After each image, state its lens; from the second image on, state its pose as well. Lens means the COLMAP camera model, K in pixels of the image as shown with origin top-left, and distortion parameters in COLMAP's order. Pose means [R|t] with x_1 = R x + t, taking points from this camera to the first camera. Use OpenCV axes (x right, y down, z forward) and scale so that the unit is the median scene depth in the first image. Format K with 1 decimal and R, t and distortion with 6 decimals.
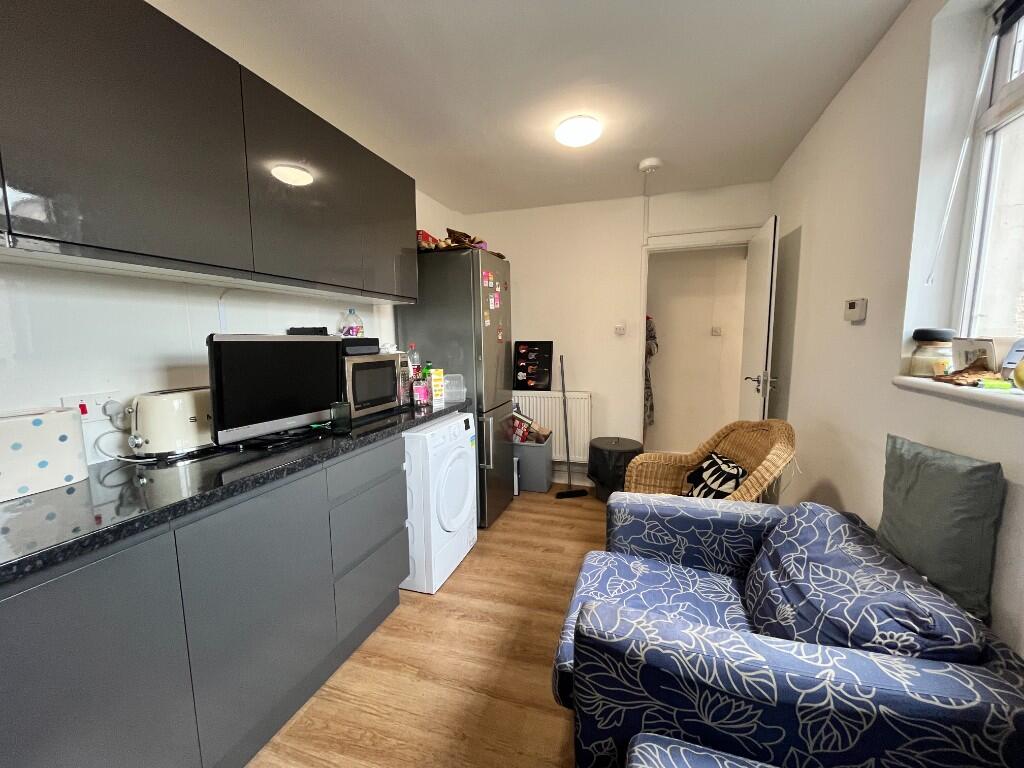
lens RADIAL K [[417.1, 0, 508.7], [0, 417.1, 385.5], [0, 0, 1]] dist [-0.001071, -0.000726]
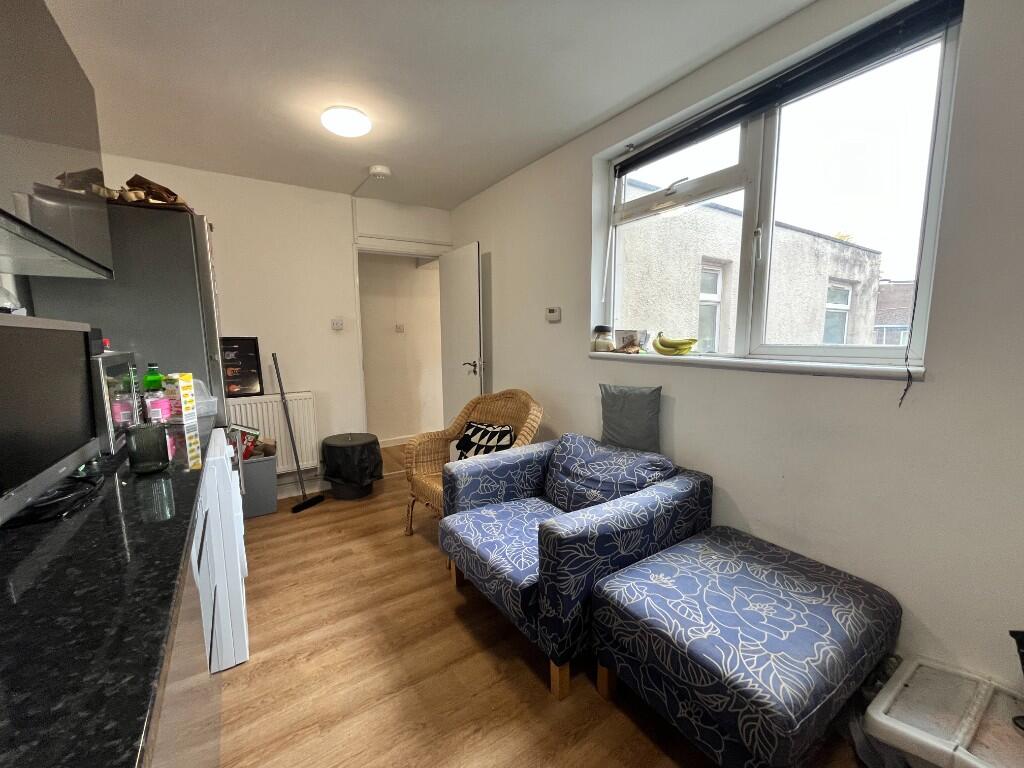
lens RADIAL K [[417.1, 0, 514.2], [0, 417.1, 385.8], [0, 0, 1]] dist [-0.001071, -0.000726]
pose [[0.611086, -0.095491, 0.785784, -0.617959], [0.094492, 0.994399, 0.047358, 0.004643], [-0.785904, 0.045311, 0.616686, 0.156514]]
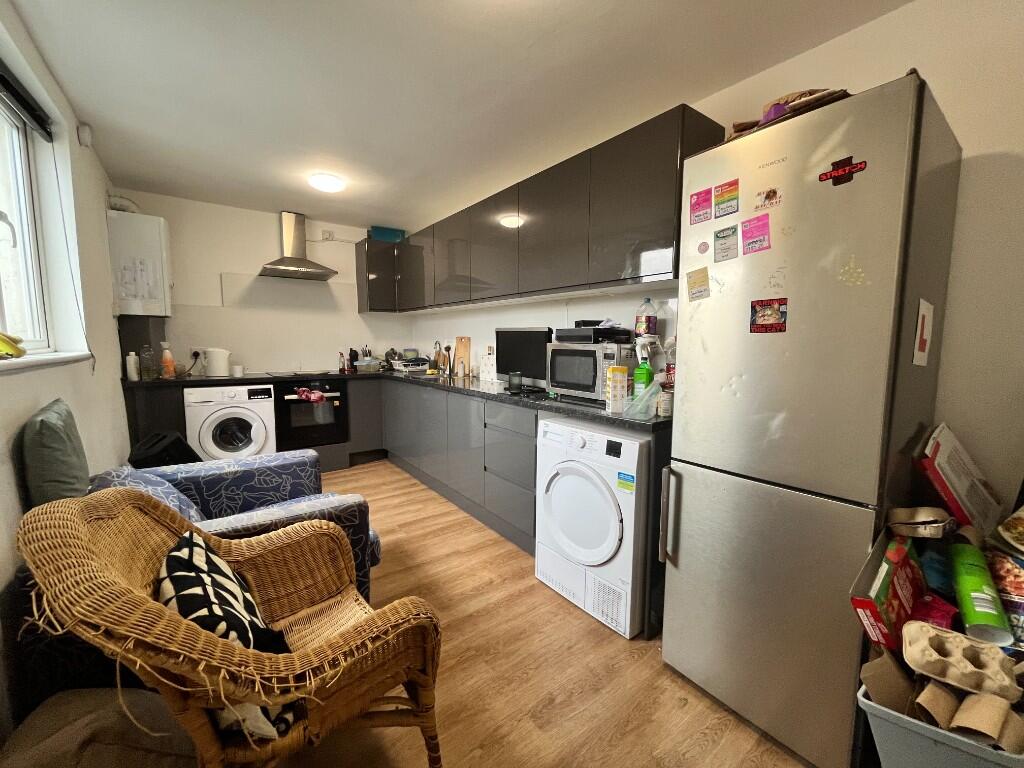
lens RADIAL K [[417.1, 0, 516.2], [0, 417.1, 388.2], [0, 0, 1]] dist [-0.001071, -0.000726]
pose [[-0.566752, 0.086874, -0.819296, 0.914599], [-0.102860, 0.979184, 0.174981, -0.181777], [0.817443, 0.183444, -0.546018, 2.028375]]
